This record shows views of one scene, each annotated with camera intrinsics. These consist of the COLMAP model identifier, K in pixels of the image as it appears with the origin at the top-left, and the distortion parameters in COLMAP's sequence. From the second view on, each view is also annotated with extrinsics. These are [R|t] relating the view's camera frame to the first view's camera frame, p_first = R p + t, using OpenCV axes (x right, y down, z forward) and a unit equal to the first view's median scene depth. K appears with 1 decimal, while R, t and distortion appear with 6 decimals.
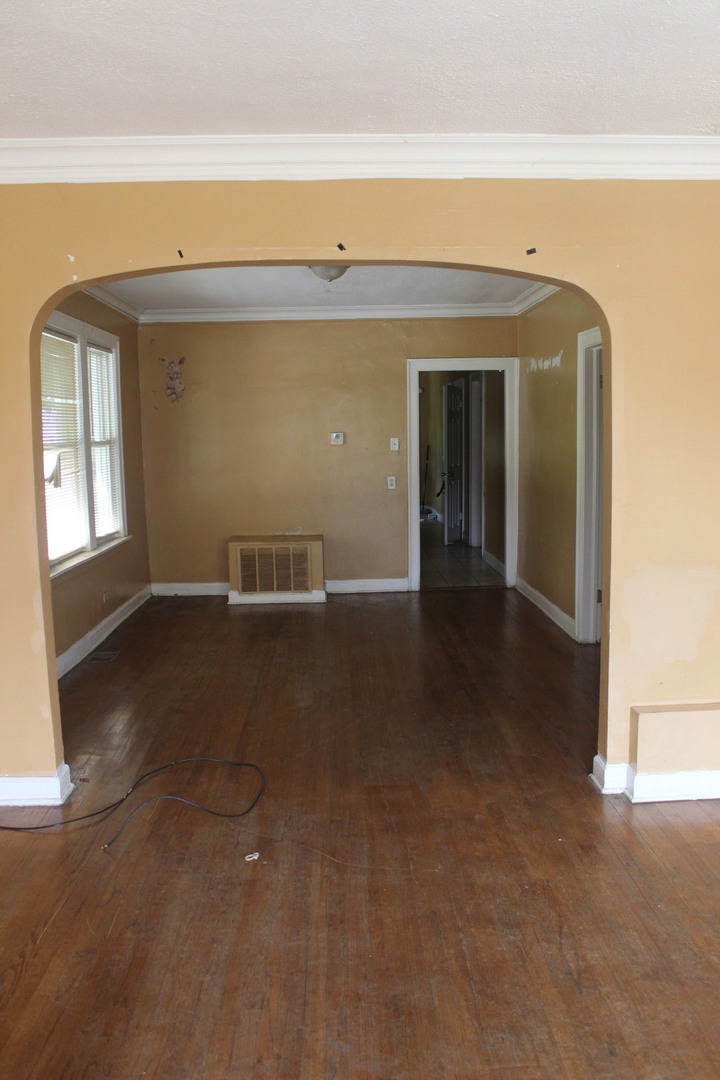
lens RADIAL K [[899.3, 0, 363.5], [0, 899.3, 531.4], [0, 0, 1]] dist [-0.163560, 0.152104]
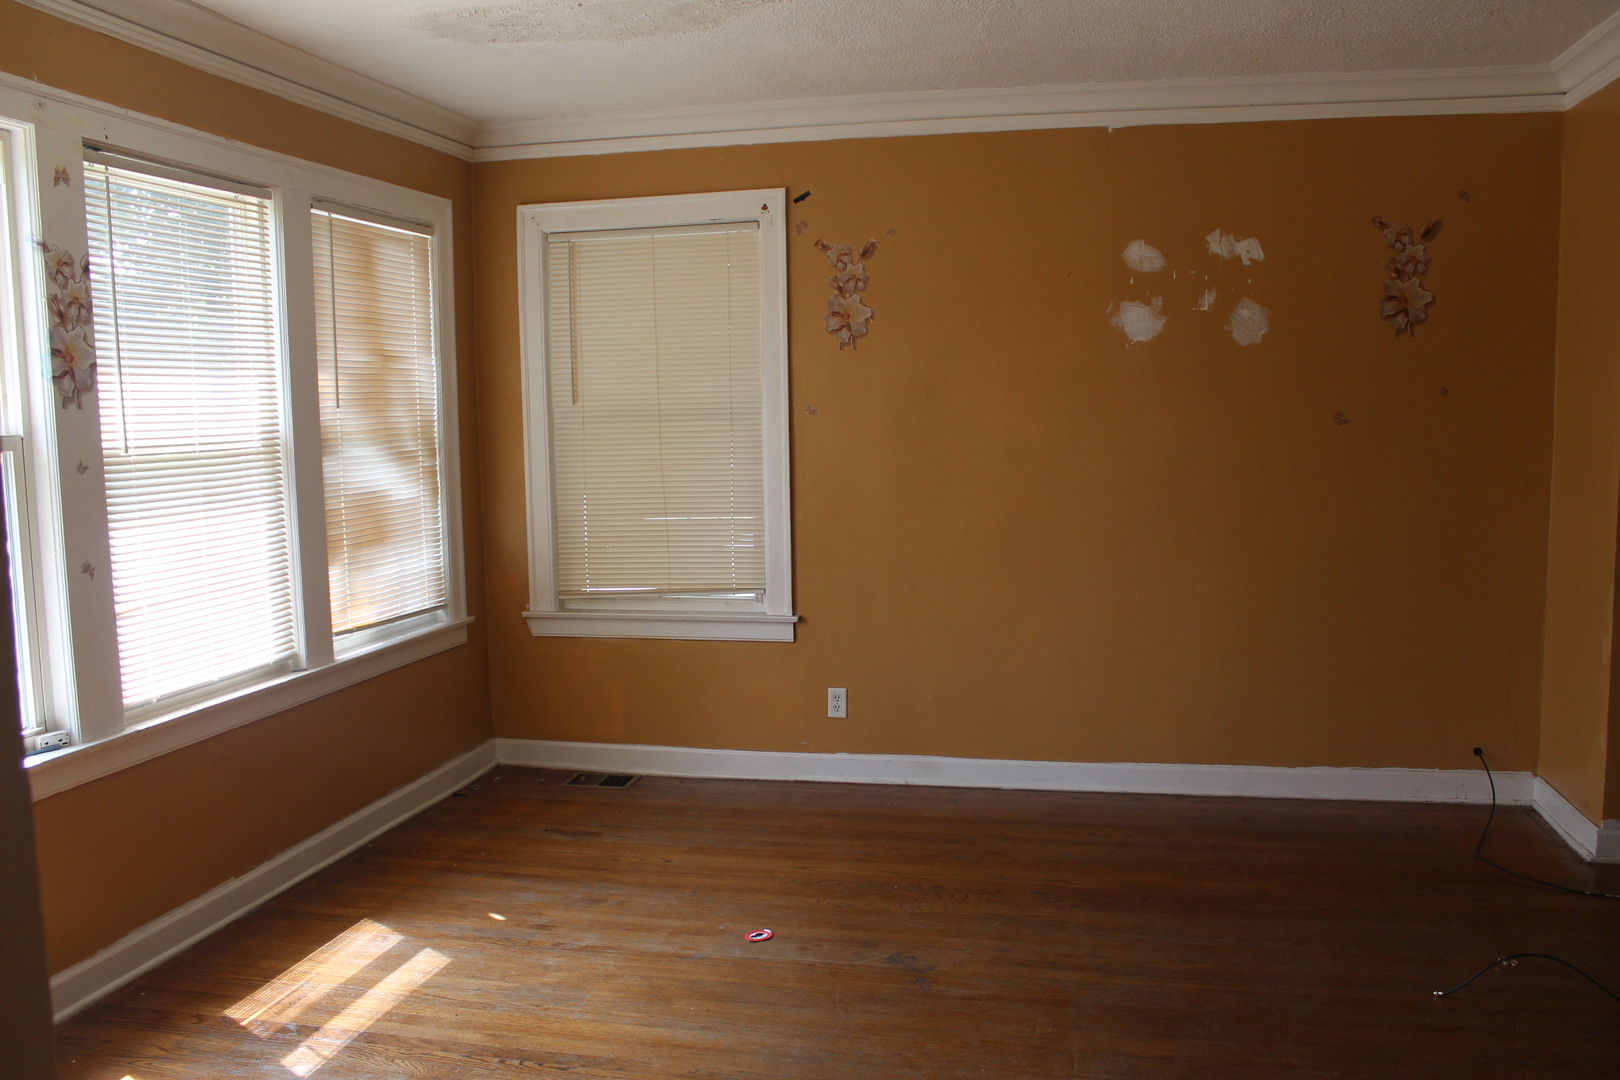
lens RADIAL K [[1349.0, 0, 817.8], [0, 1349.0, 548.5], [0, 0, 1]] dist [-0.163560, 0.152104]
pose [[-0.243578, 0.127081, -0.961520, 0.414816], [-0.089951, 0.984146, 0.152858, -0.036287], [0.965701, 0.123723, -0.228285, 0.260538]]
